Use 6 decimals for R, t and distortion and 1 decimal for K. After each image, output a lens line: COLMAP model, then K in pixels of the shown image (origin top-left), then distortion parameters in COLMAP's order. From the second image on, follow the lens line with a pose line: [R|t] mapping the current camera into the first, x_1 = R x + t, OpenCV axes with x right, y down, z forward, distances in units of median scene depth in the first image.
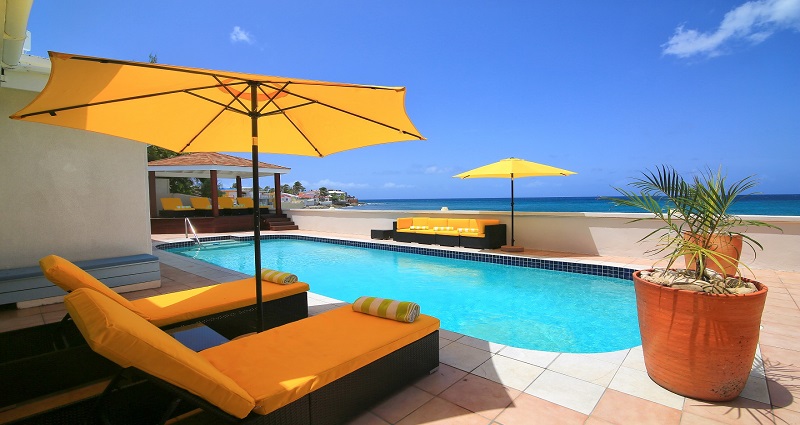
lens RADIAL K [[369.8, 0, 395.9], [0, 369.8, 211.4], [0, 0, 1]] dist [-0.002950, -0.000278]
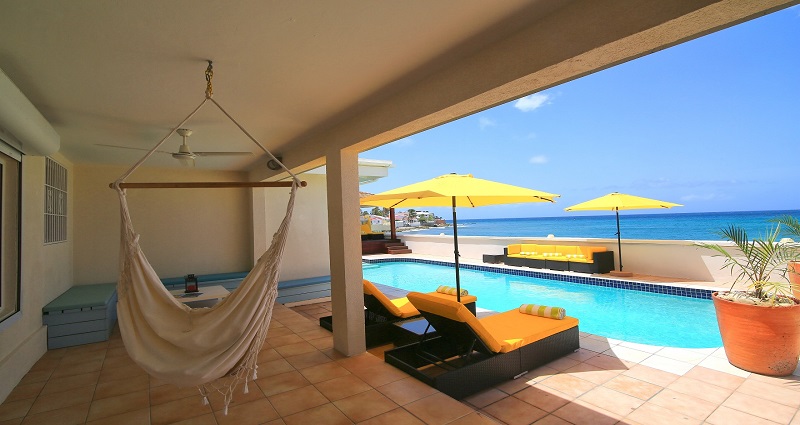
lens RADIAL K [[369.8, 0, 395.8], [0, 369.8, 198.0], [0, 0, 1]] dist [-0.002950, -0.000278]
pose [[0.973802, -0.030530, -0.225337, -0.082208], [0.010098, 0.995774, -0.091275, -0.029171], [0.227171, 0.086609, 0.969996, -0.236689]]
